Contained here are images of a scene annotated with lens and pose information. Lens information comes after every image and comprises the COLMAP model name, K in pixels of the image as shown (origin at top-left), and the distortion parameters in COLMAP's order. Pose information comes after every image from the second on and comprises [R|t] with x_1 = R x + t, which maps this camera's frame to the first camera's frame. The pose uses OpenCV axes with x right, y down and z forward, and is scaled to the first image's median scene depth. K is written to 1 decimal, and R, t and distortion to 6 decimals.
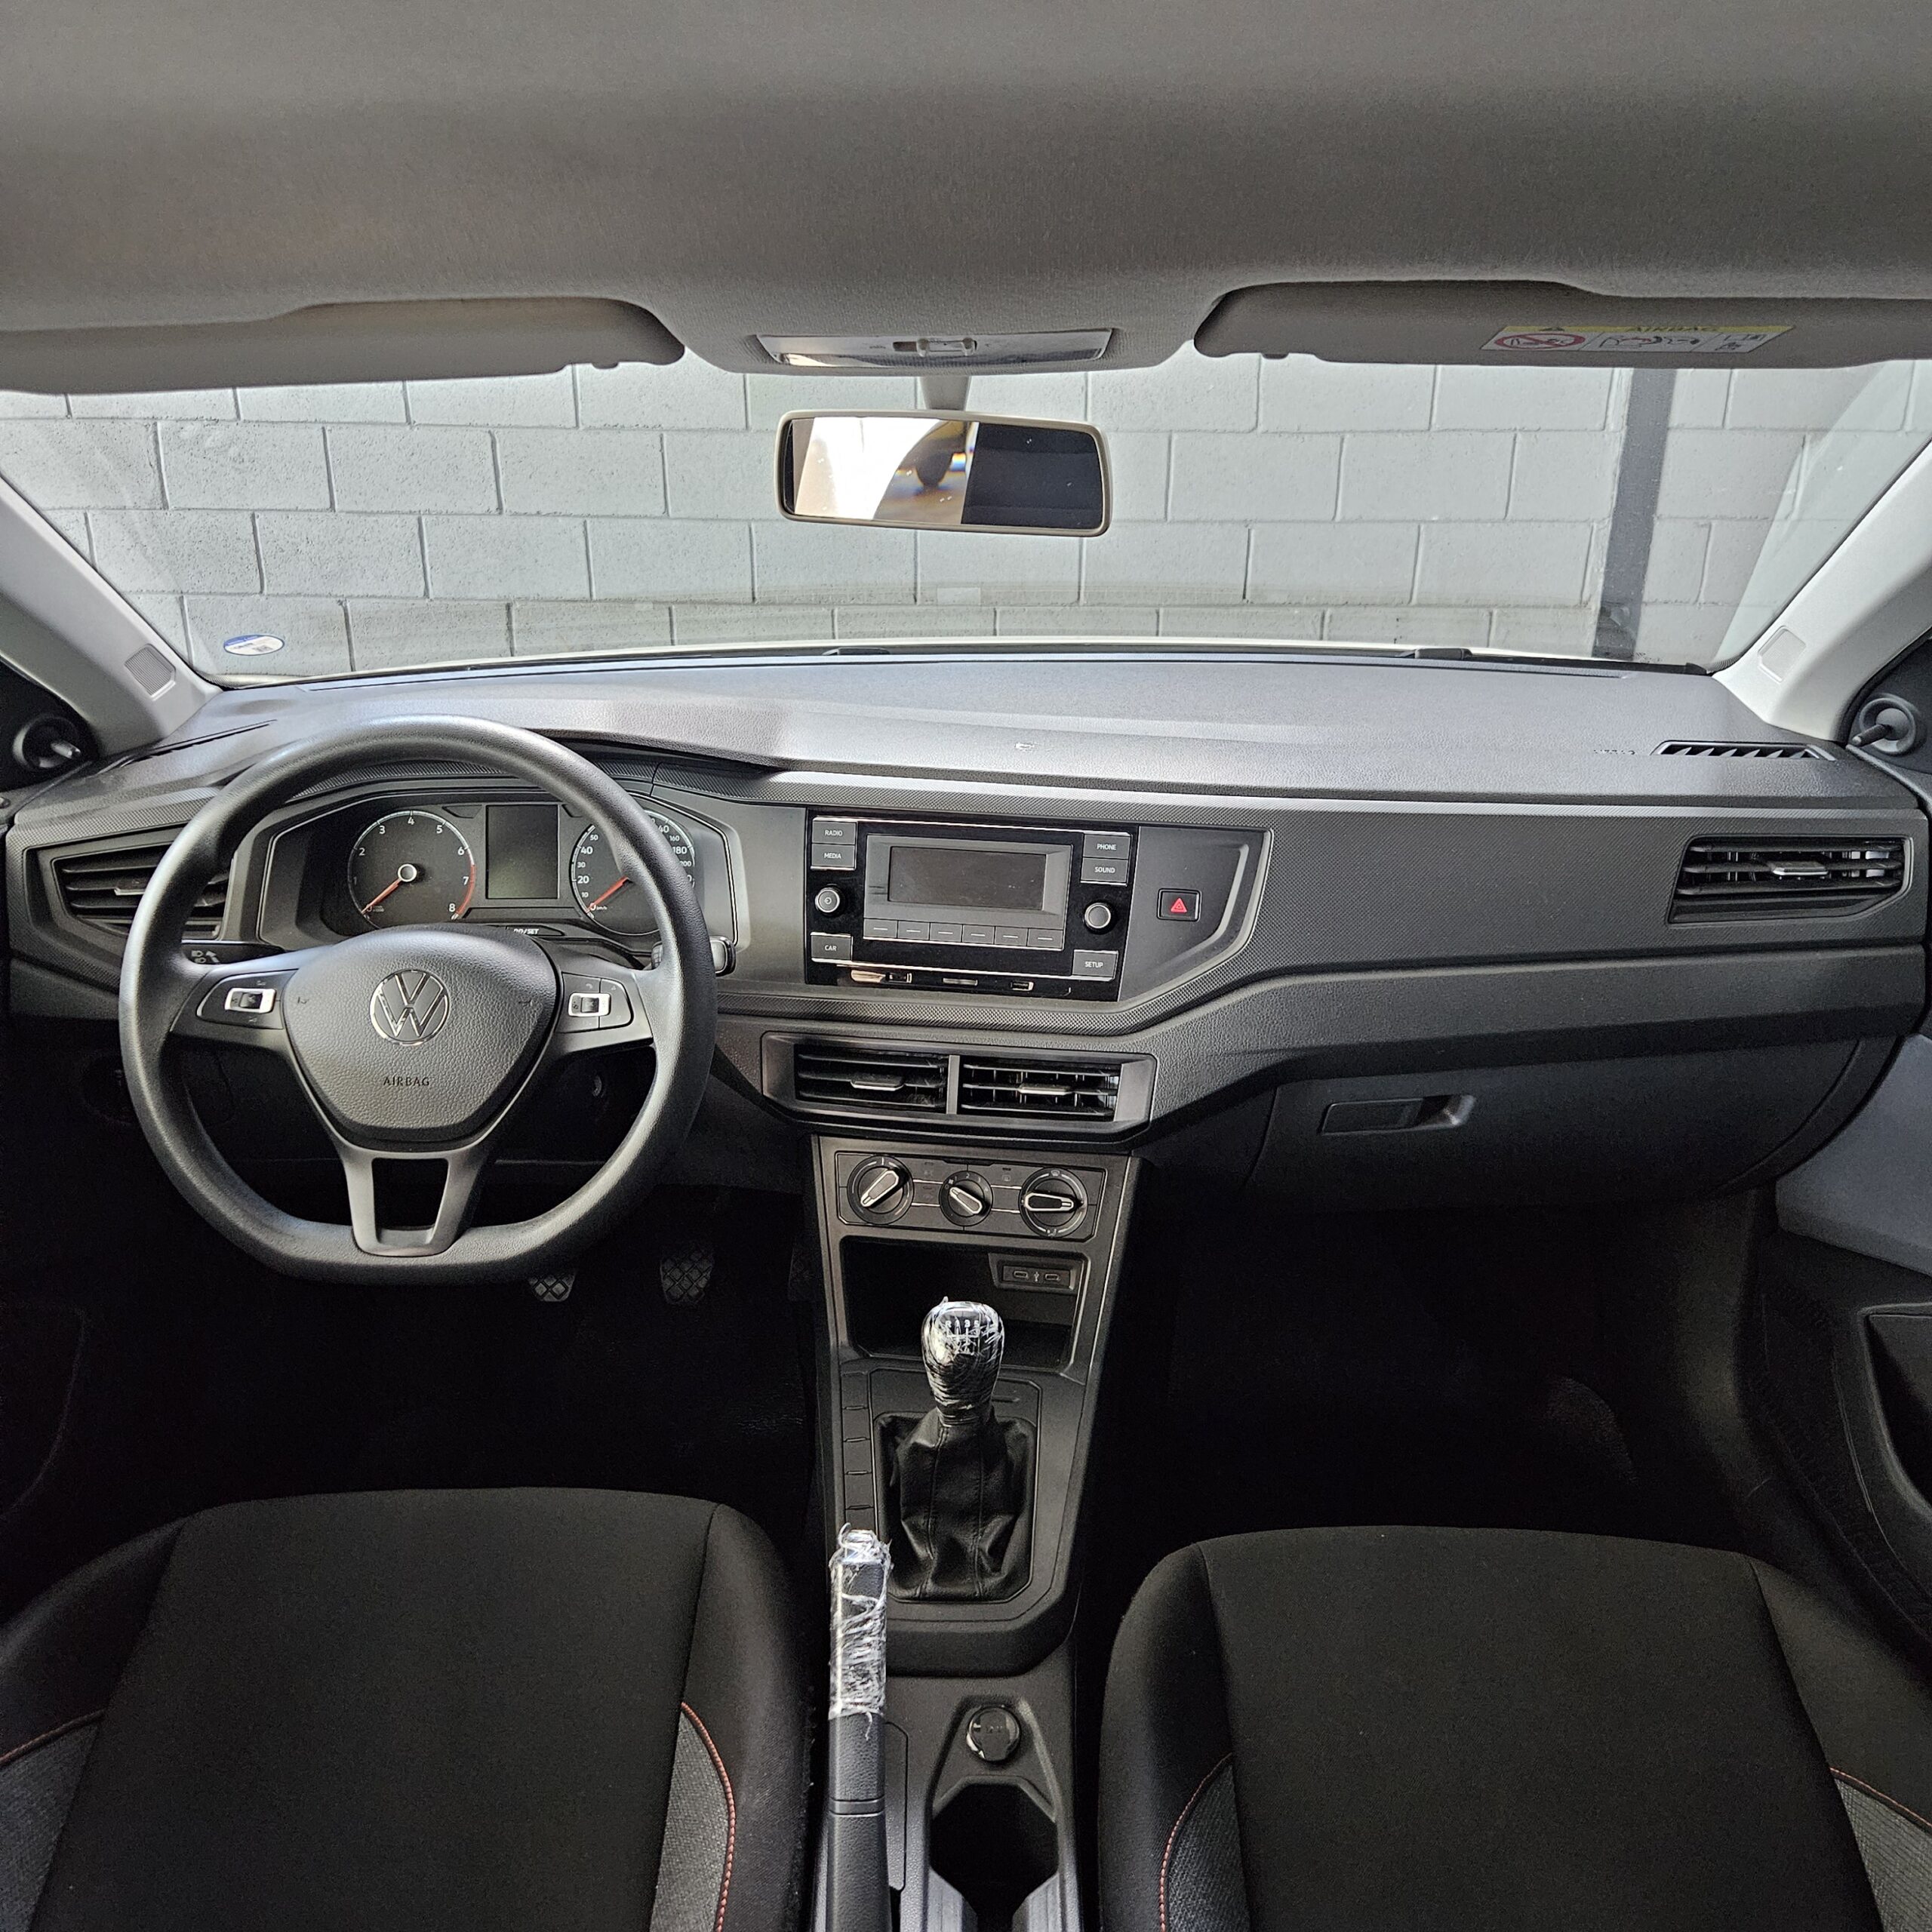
lens RADIAL K [[1747.8, 0, 956.4], [0, 1747.8, 958.0], [0, 0, 1]] dist [0.059082, -0.040923]
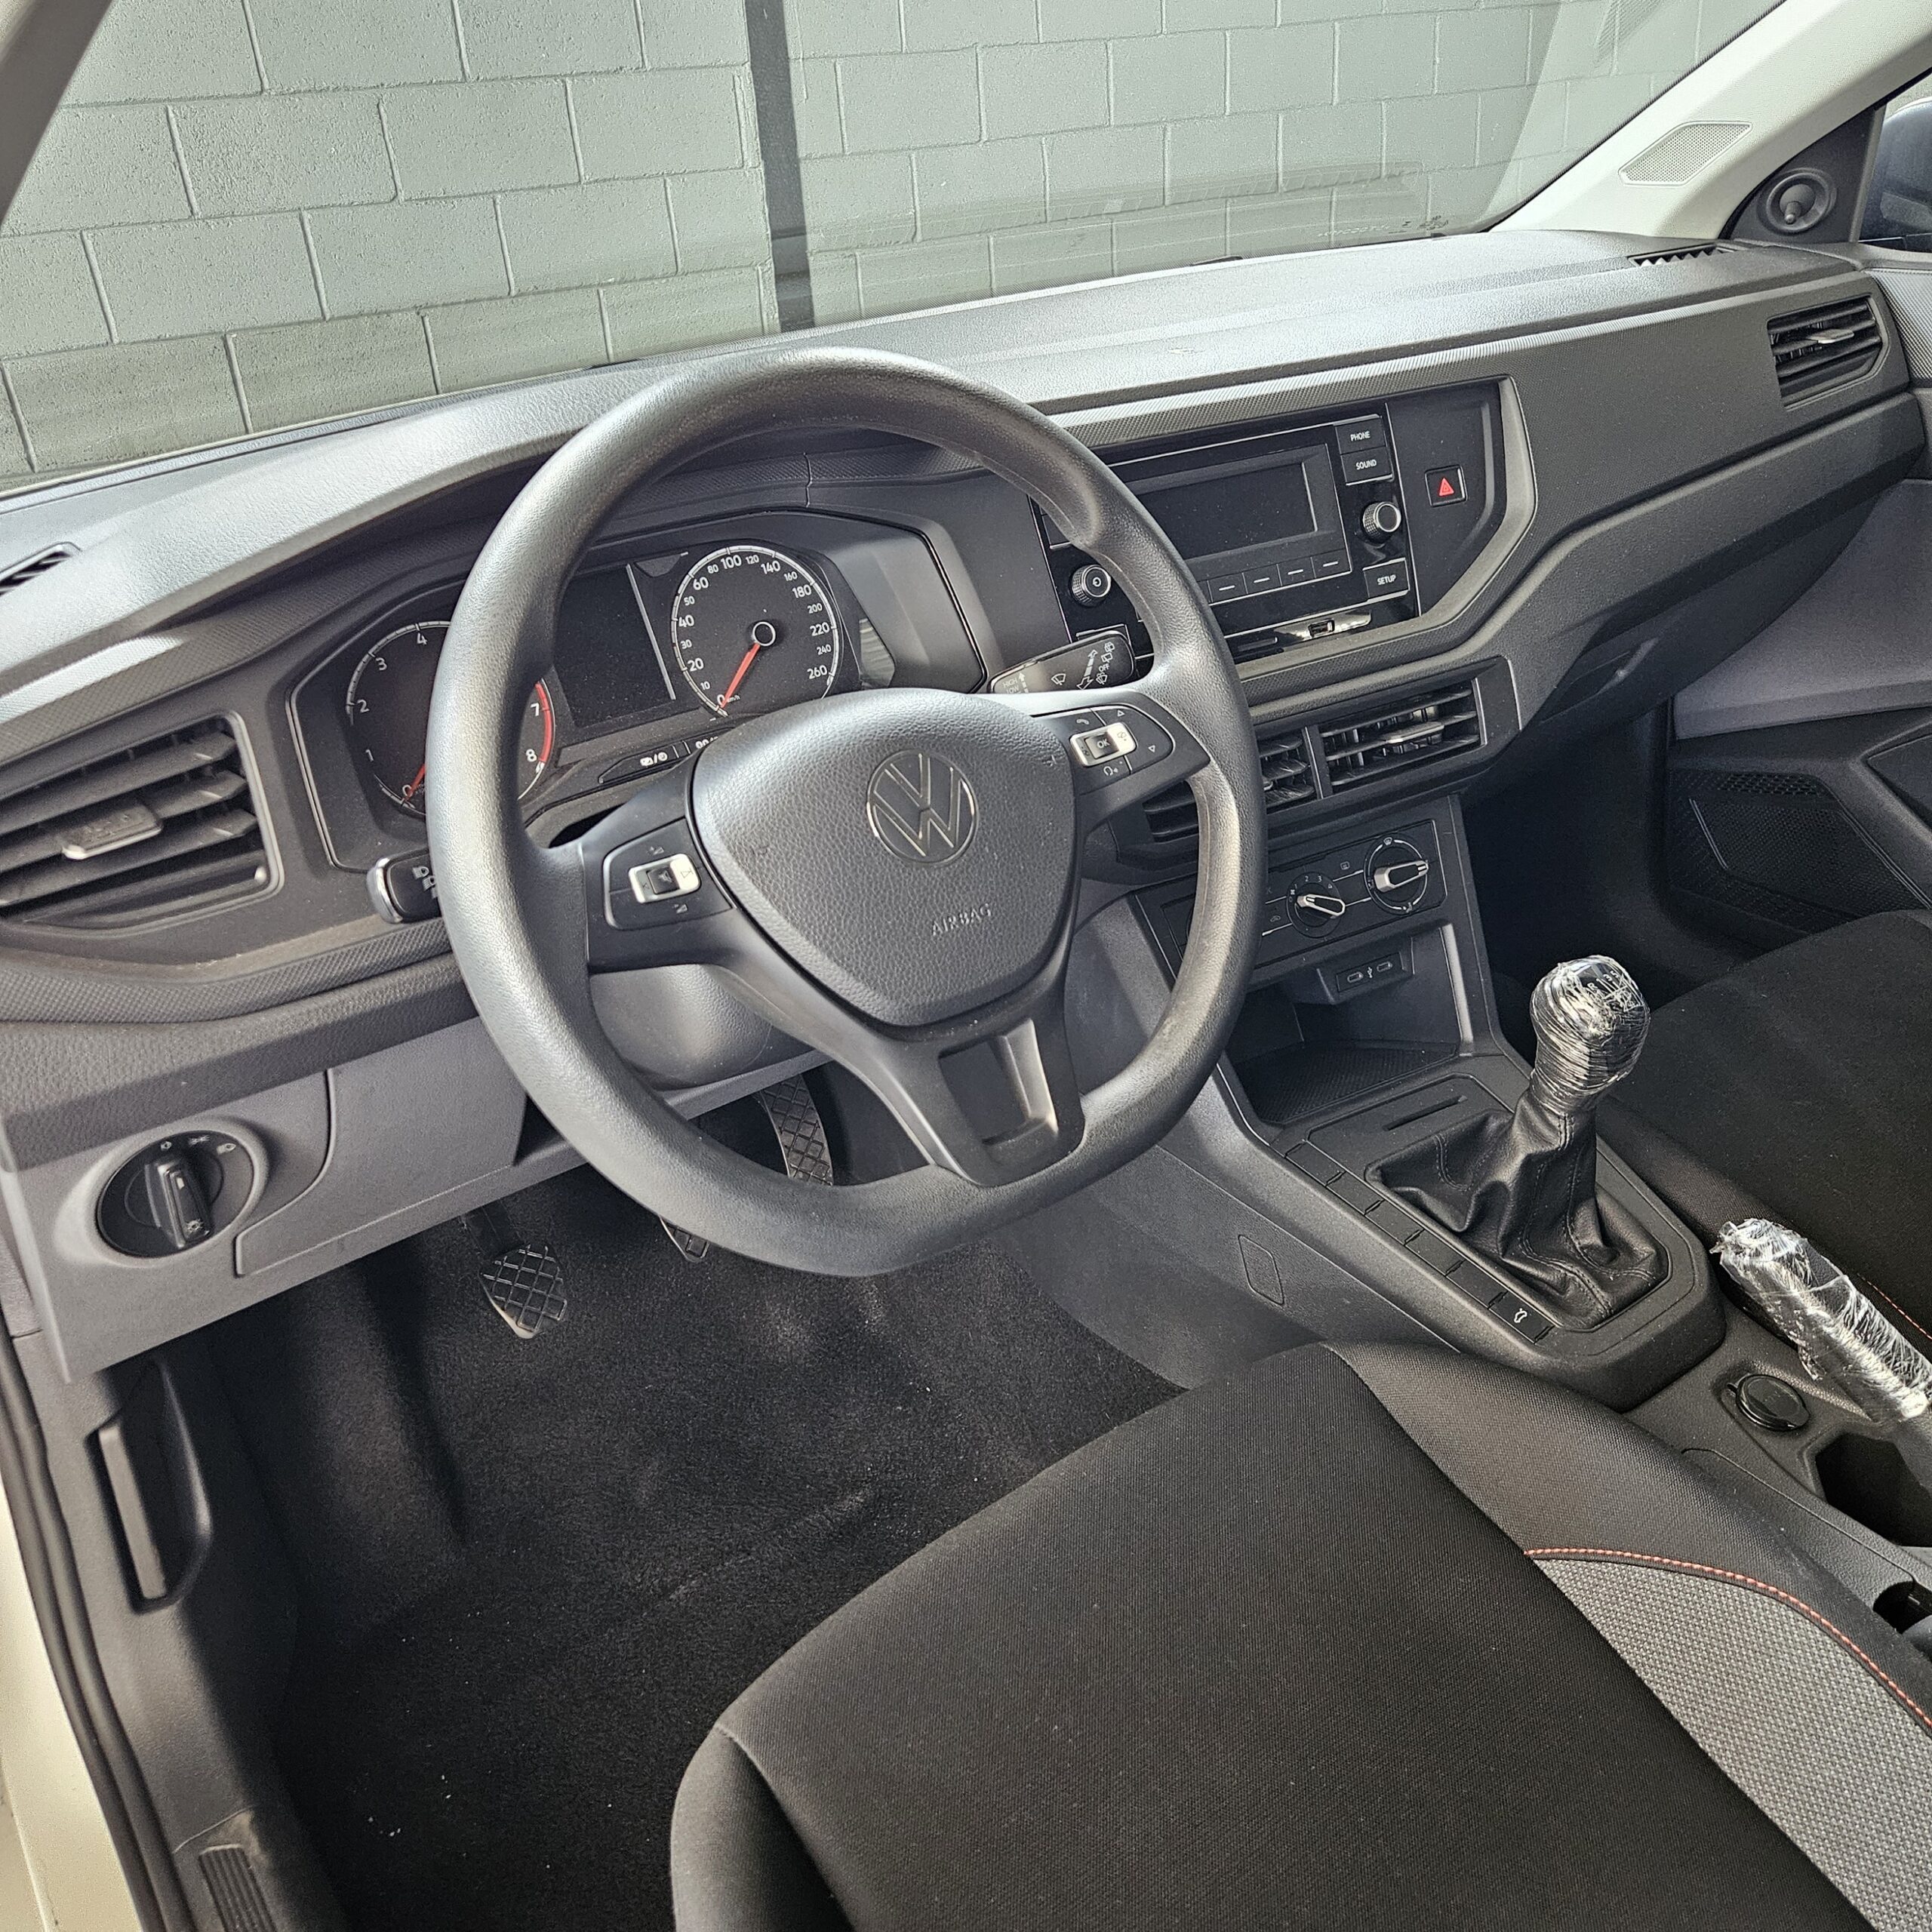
lens RADIAL K [[1747.8, 0, 971.0], [0, 1747.8, 958.1], [0, 0, 1]] dist [0.059082, -0.040923]
pose [[0.789113, -0.326102, 0.520537, -0.573381], [0.286691, 0.945004, 0.157406, -0.014578], [-0.543240, 0.025023, 0.839205, 0.407135]]
